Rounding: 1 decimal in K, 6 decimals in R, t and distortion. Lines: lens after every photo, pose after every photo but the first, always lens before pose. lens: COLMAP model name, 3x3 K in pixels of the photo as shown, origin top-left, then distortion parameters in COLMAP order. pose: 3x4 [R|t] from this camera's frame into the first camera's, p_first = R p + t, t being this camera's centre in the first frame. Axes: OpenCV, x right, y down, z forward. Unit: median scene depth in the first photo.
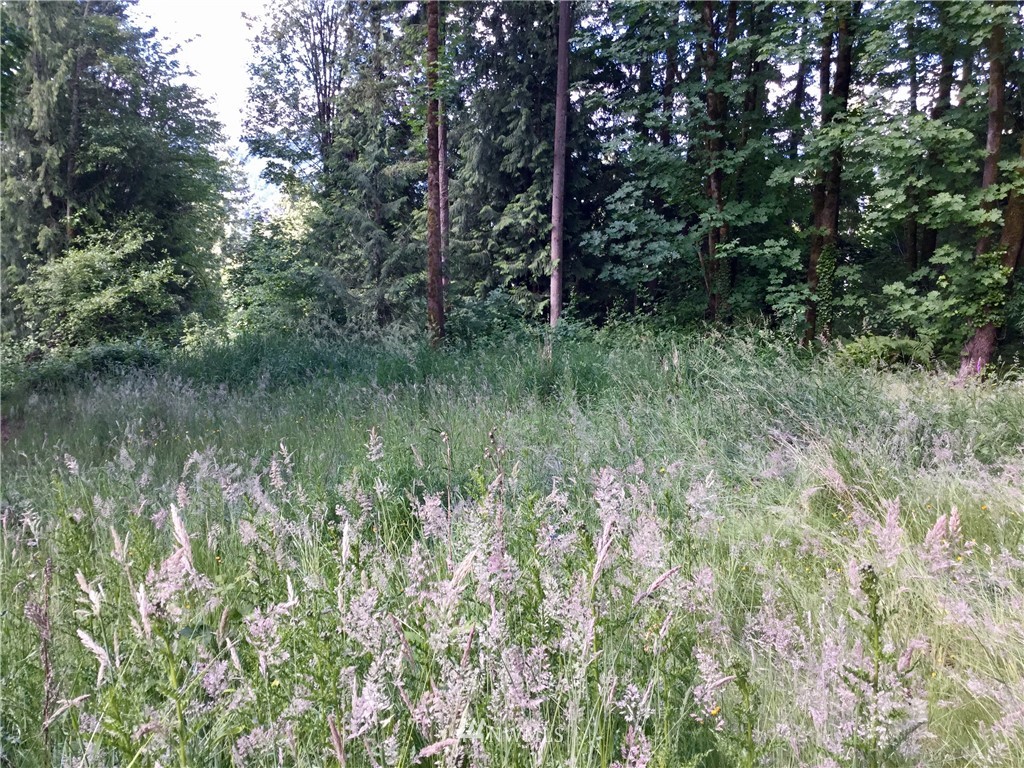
lens RADIAL K [[909.4, 0, 510.2], [0, 909.4, 381.7], [0, 0, 1]] dist [0.098139, -0.136160]
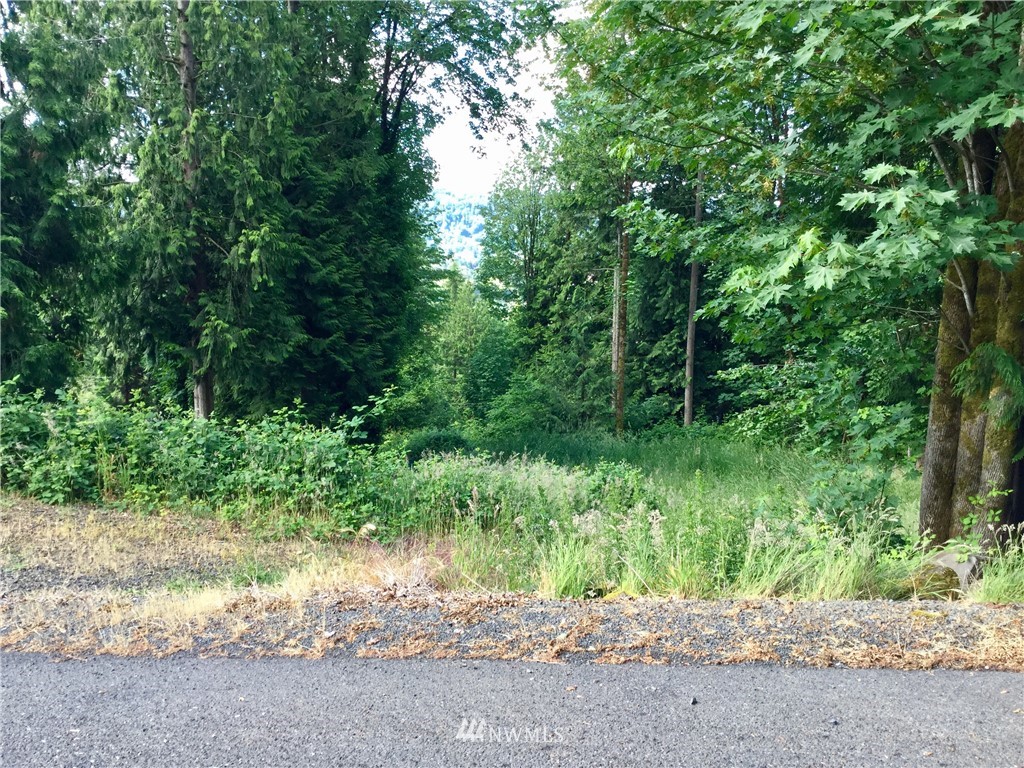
lens RADIAL K [[909.4, 0, 510.3], [0, 909.4, 375.5], [0, 0, 1]] dist [0.098139, -0.136160]
pose [[0.993561, 0.019092, -0.111681, -0.081235], [-0.026449, 0.997550, -0.064771, -0.030931], [0.110171, 0.067307, 0.991631, -0.589898]]
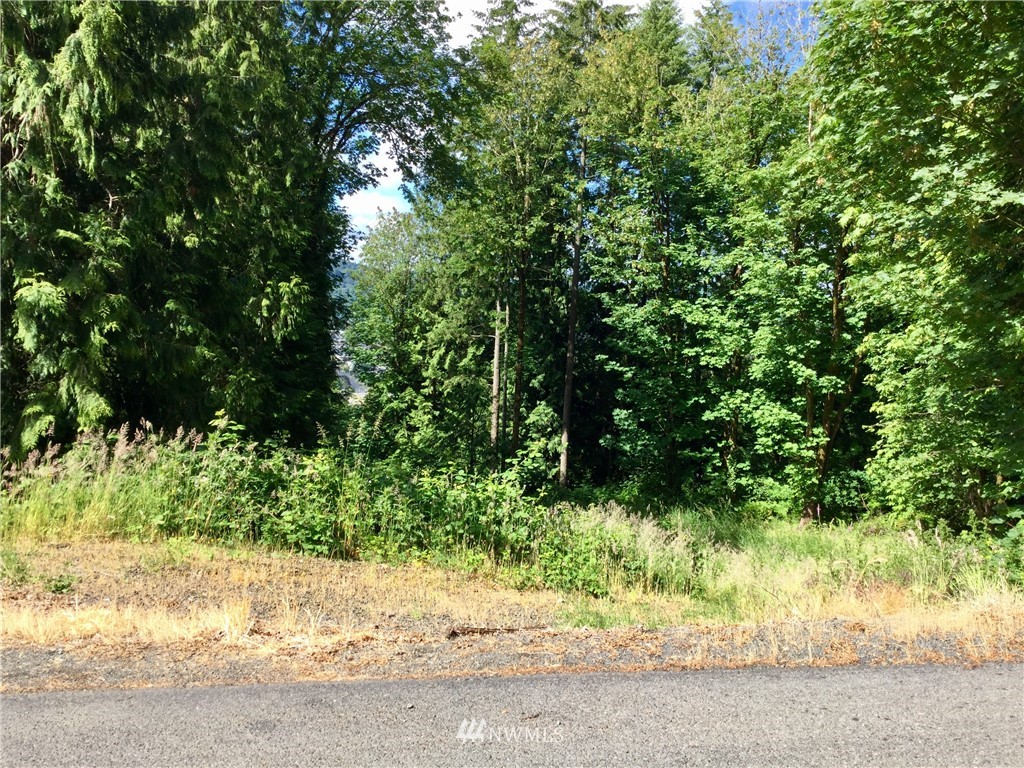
lens RADIAL K [[909.4, 0, 510.0], [0, 909.4, 383.3], [0, 0, 1]] dist [0.098139, -0.136160]
pose [[0.992064, 0.030803, 0.121900, -0.254529], [-0.013981, 0.990540, -0.136511, -0.018669], [-0.124951, 0.133724, 0.983110, -0.598629]]
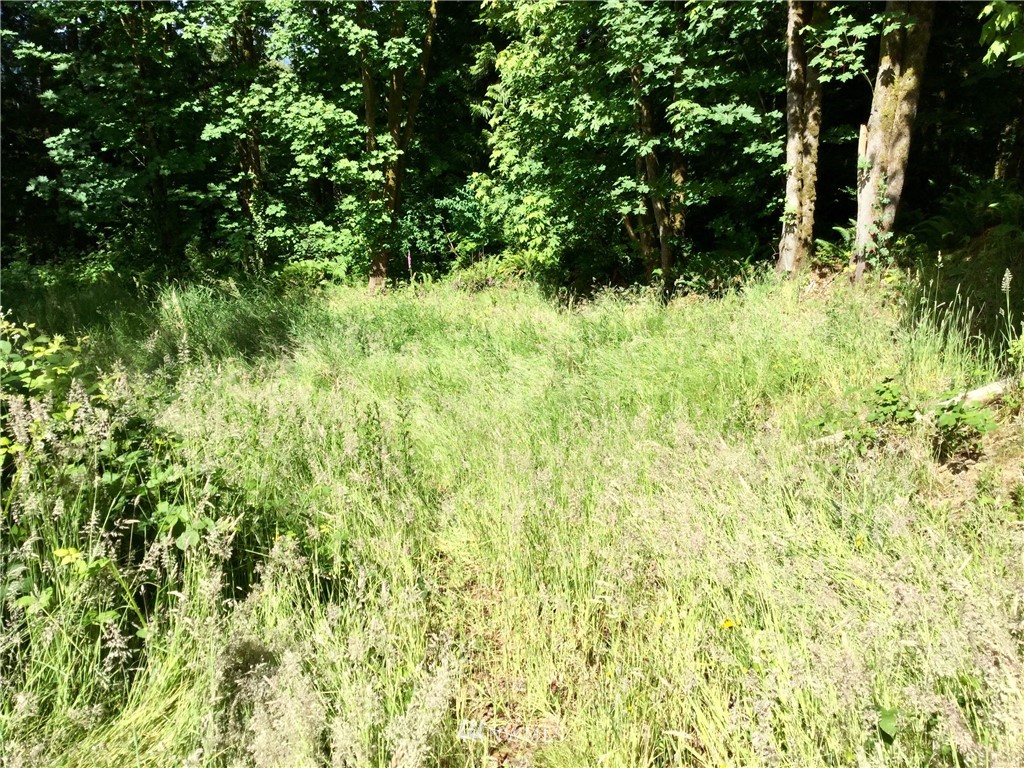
lens RADIAL K [[909.4, 0, 508.3], [0, 909.4, 387.8], [0, 0, 1]] dist [0.098139, -0.136160]
pose [[0.809071, -0.158737, 0.565867, -0.091312], [0.097299, 0.985725, 0.137398, -0.016137], [-0.579600, -0.056106, 0.812967, -0.157335]]
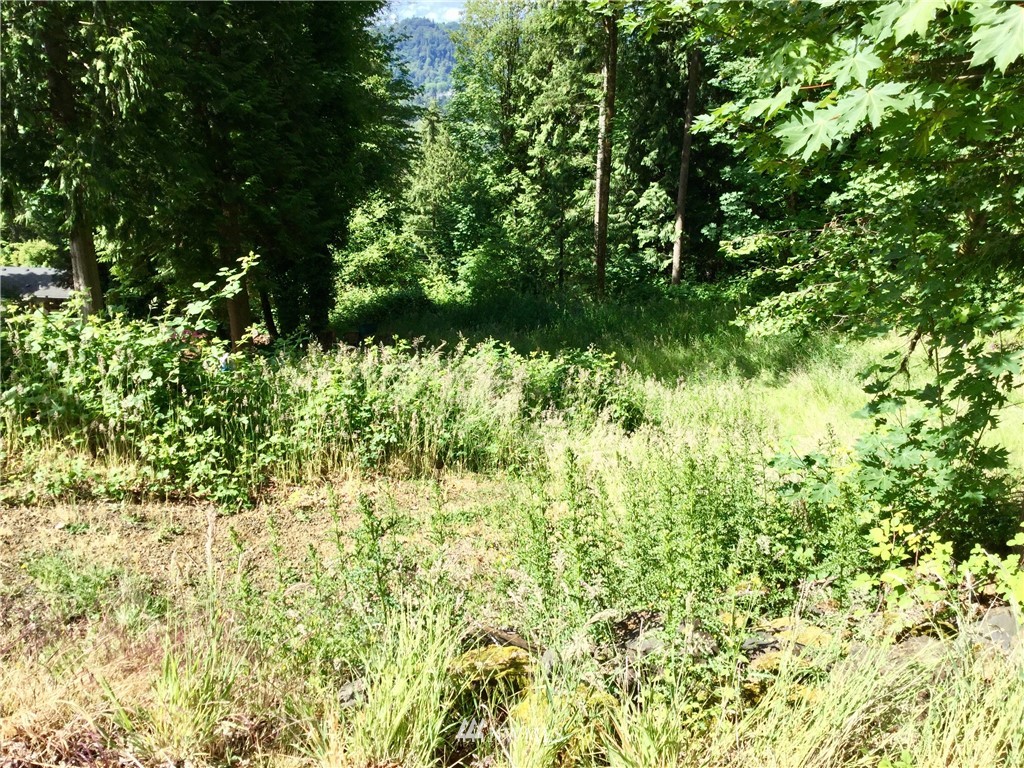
lens RADIAL K [[909.4, 0, 513.8], [0, 909.4, 390.8], [0, 0, 1]] dist [0.098139, -0.136160]
pose [[0.995279, 0.039816, -0.088517, -0.071703], [-0.029585, 0.993036, 0.114036, -0.044112], [0.092441, -0.110878, 0.989525, -0.468216]]
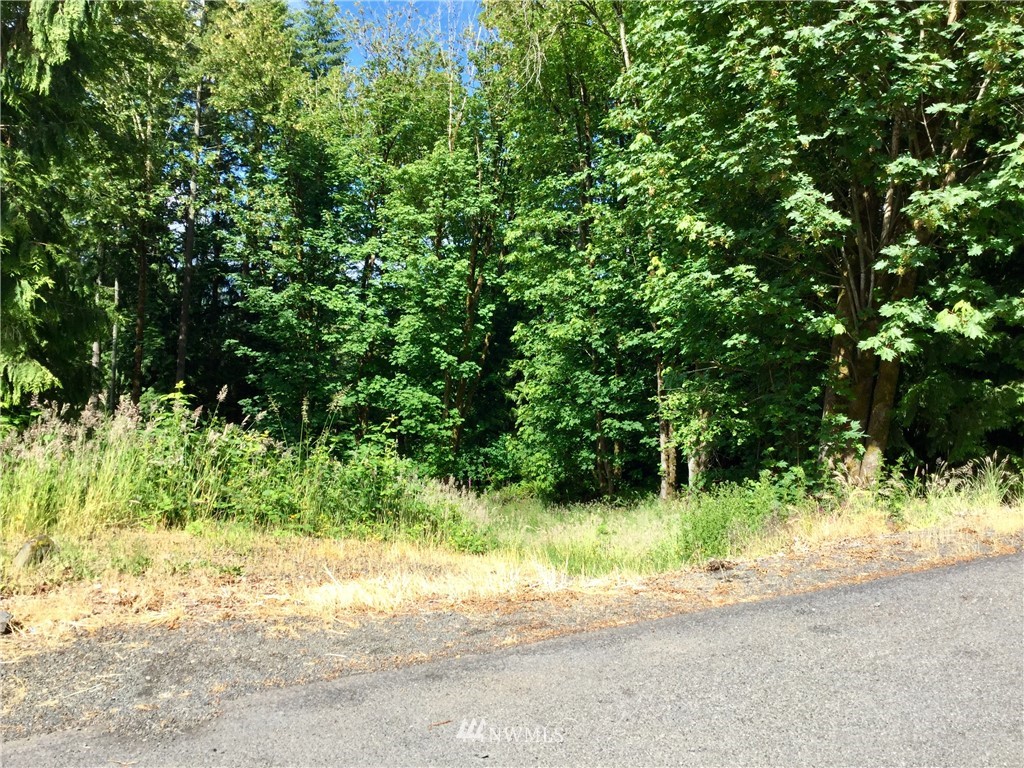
lens RADIAL K [[909.4, 0, 513.5], [0, 909.4, 382.8], [0, 0, 1]] dist [0.098139, -0.136160]
pose [[0.813000, 0.027812, 0.581599, -0.394714], [0.049156, 0.992014, -0.116152, -0.013487], [-0.580185, 0.123021, 0.805140, -0.559638]]
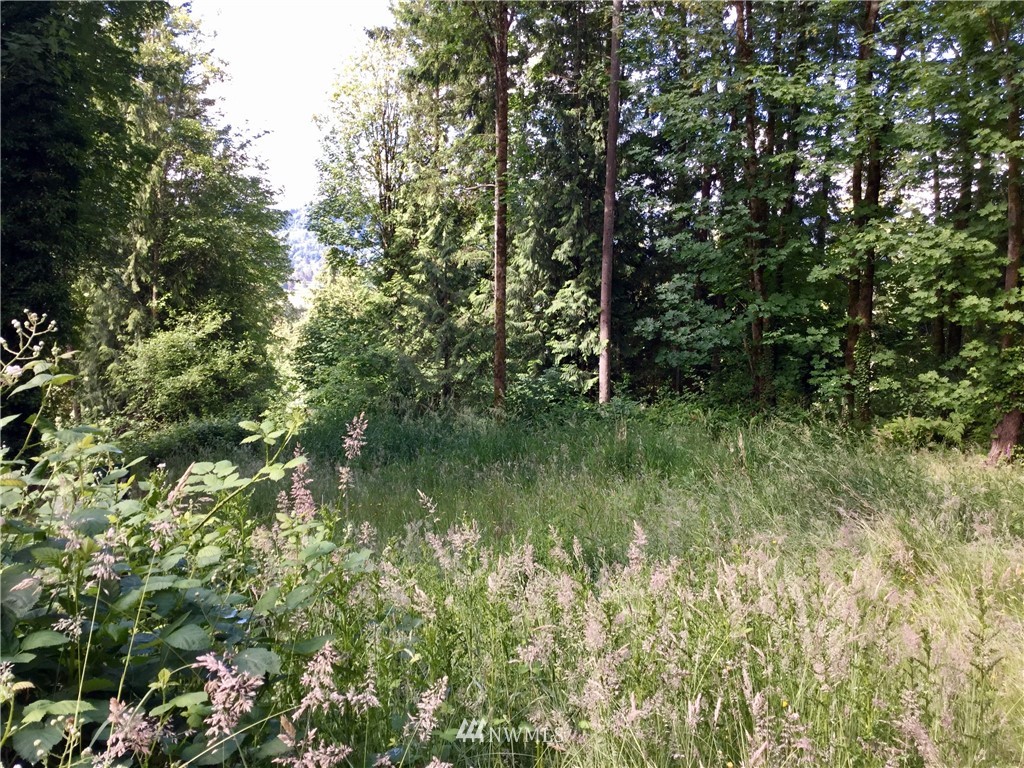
lens RADIAL K [[909.4, 0, 508.3], [0, 909.4, 381.4], [0, 0, 1]] dist [0.098139, -0.136160]
pose [[0.999740, 0.002129, -0.022697, -0.041022], [-0.003748, 0.997432, -0.071526, -0.008387], [0.022486, 0.071592, 0.997181, -0.076920]]
